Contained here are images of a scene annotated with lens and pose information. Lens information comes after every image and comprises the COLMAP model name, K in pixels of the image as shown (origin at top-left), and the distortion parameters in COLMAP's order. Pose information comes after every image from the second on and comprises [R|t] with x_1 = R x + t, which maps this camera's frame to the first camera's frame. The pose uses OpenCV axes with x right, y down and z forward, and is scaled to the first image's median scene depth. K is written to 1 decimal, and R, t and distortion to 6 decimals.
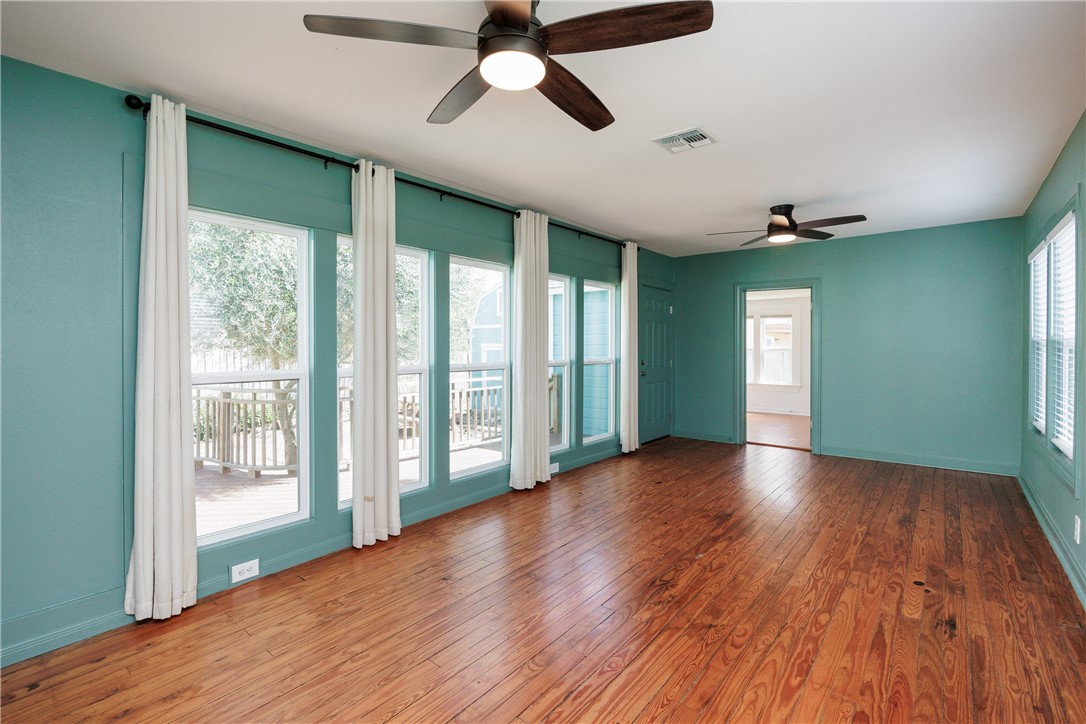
lens RADIAL K [[496.8, 0, 554.7], [0, 496.8, 342.8], [0, 0, 1]] dist [-0.007376, -0.002091]
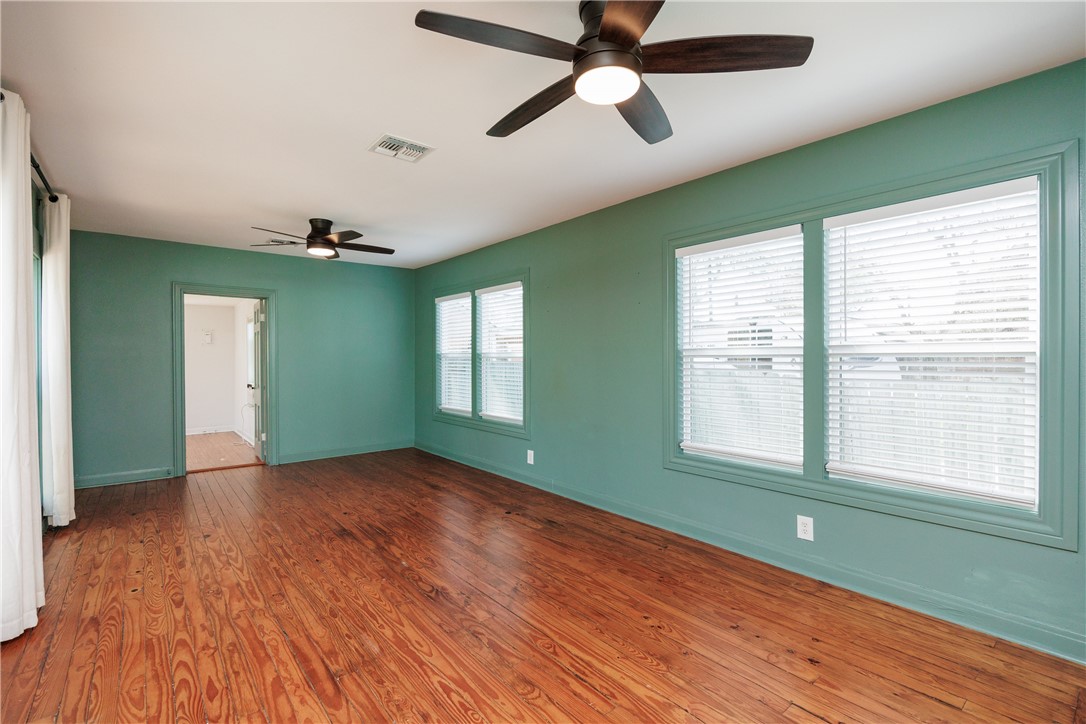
lens RADIAL K [[480.8, 0, 543.1], [0, 480.8, 355.7], [0, 0, 1]] dist [-0.006833, -0.002497]
pose [[0.210274, 0.003029, 0.977638, -0.656817], [-0.003932, 0.999990, -0.002253, 0.005762], [-0.977635, -0.003370, 0.210284, 0.556941]]
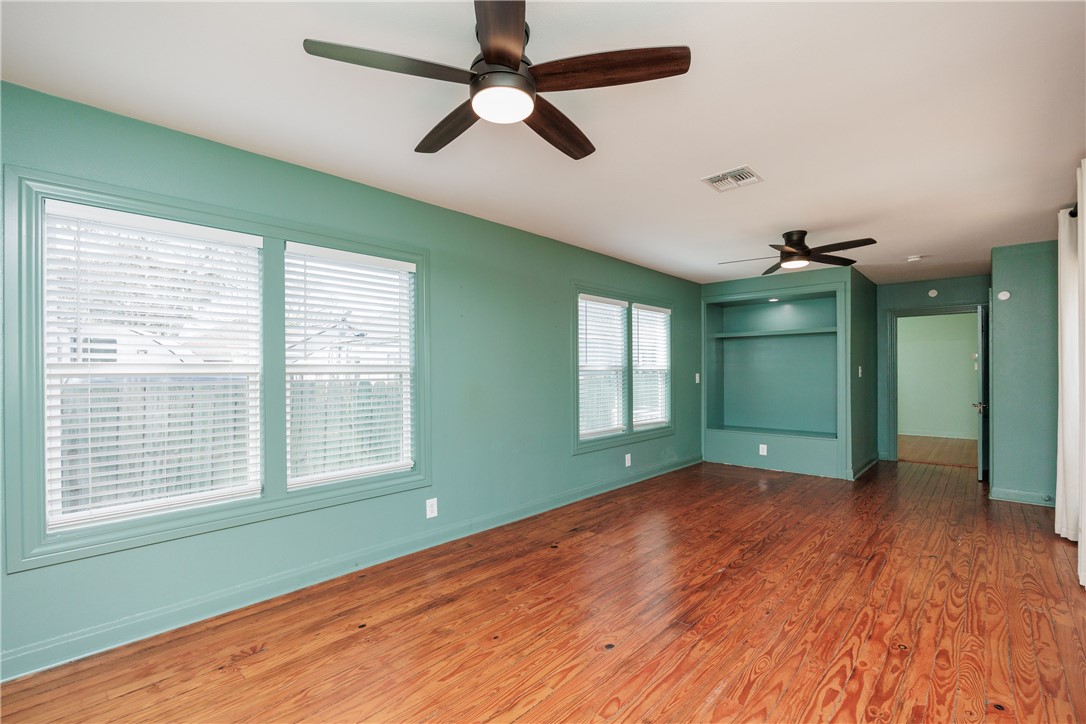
lens RADIAL K [[480.8, 0, 537.4], [0, 480.8, 369.6], [0, 0, 1]] dist [-0.006833, -0.002497]
pose [[-0.995343, 0.009596, 0.095913, 0.622360], [0.008471, 0.999891, -0.012130, 0.016868], [-0.096019, -0.011261, -0.995316, 2.207733]]
